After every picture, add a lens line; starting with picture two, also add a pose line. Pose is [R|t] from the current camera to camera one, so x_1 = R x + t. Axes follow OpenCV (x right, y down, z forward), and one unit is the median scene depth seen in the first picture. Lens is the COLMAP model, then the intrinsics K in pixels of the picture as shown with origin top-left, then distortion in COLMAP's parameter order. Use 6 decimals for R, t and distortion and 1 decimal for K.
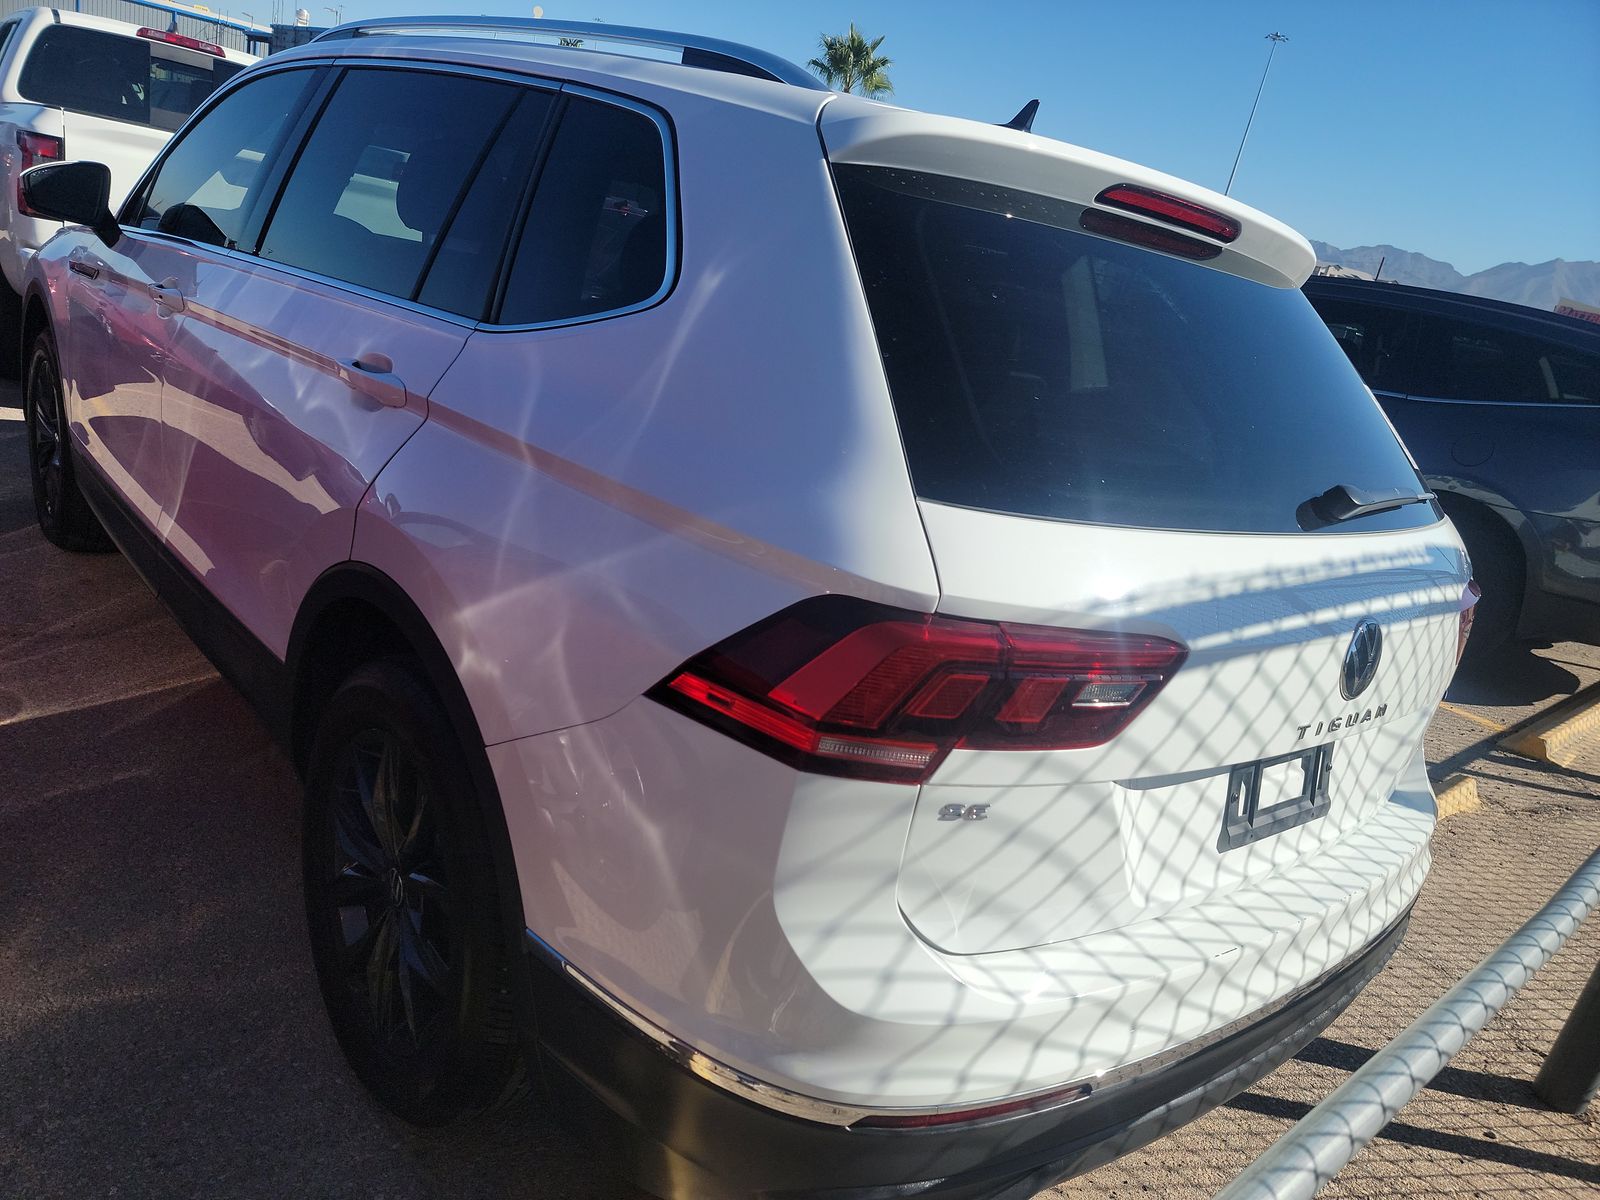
lens RADIAL K [[1137.3, 0, 801.2], [0, 1137.3, 670.7], [0, 0, 1]] dist [0.069968, -0.059410]
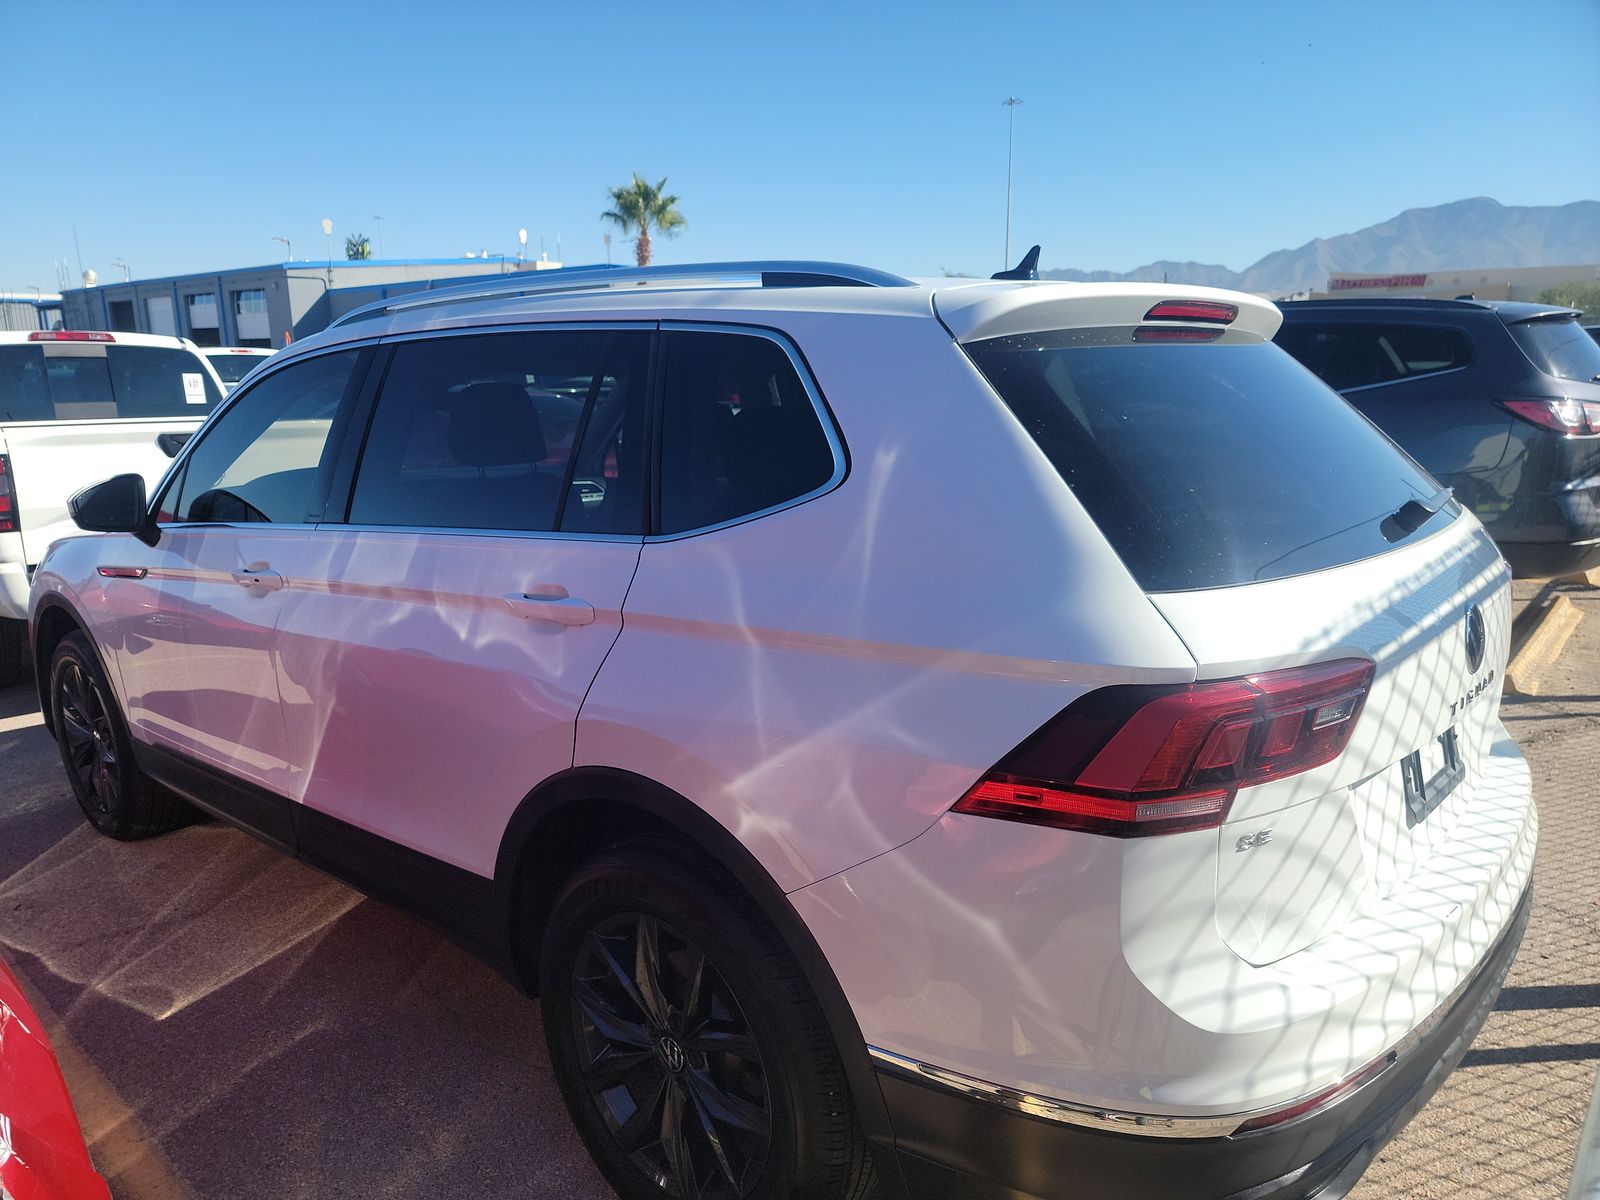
lens RADIAL K [[1137.3, 0, 801.2], [0, 1137.3, 670.7], [0, 0, 1]] dist [0.069968, -0.059410]
pose [[0.968662, -0.238296, 0.070069, -0.296194], [0.243923, 0.965854, -0.087338, -0.046352], [-0.046864, 0.101692, 0.993711, -0.146174]]
